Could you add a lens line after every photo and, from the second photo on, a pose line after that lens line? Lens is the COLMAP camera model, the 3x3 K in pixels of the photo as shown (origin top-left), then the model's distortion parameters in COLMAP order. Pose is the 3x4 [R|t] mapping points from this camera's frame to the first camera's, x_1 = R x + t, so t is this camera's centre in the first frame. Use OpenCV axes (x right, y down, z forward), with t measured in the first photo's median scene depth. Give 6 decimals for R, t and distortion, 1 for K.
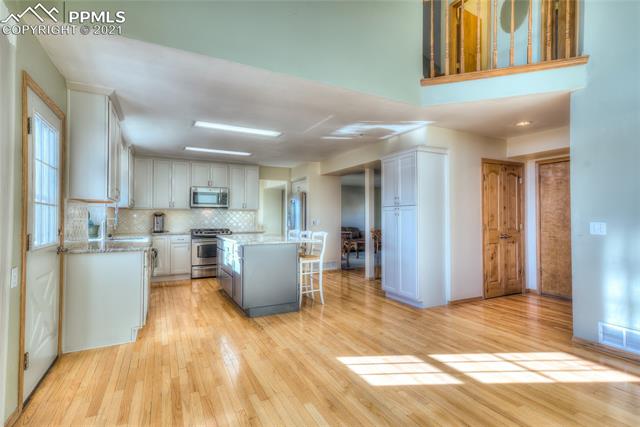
lens RADIAL K [[313.4, 0, 319.4], [0, 313.4, 213.7], [0, 0, 1]] dist [0.015792, 0.000715]
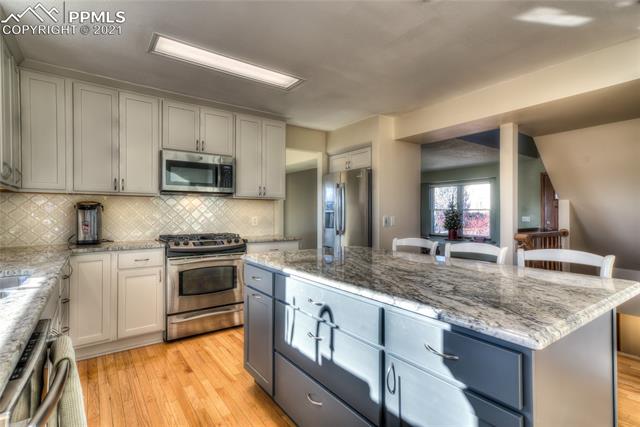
lens RADIAL K [[313.4, 0, 318.3], [0, 313.4, 212.3], [0, 0, 1]] dist [0.015792, 0.000715]
pose [[0.988040, 0.001040, 0.154192, -0.252363], [-0.001285, 0.999998, 0.001491, 0.011584], [-0.154190, -0.001671, 0.988040, 0.497657]]
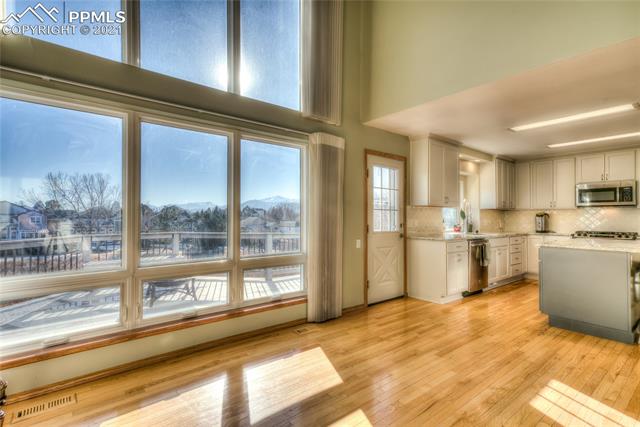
lens RADIAL K [[313.4, 0, 317.6], [0, 313.4, 213.3], [0, 0, 1]] dist [0.015792, 0.000715]
pose [[0.208923, -0.007502, -0.977903, 0.341137], [0.006845, 0.999957, -0.006209, -0.000257], [0.977908, -0.005396, 0.208966, 0.078455]]
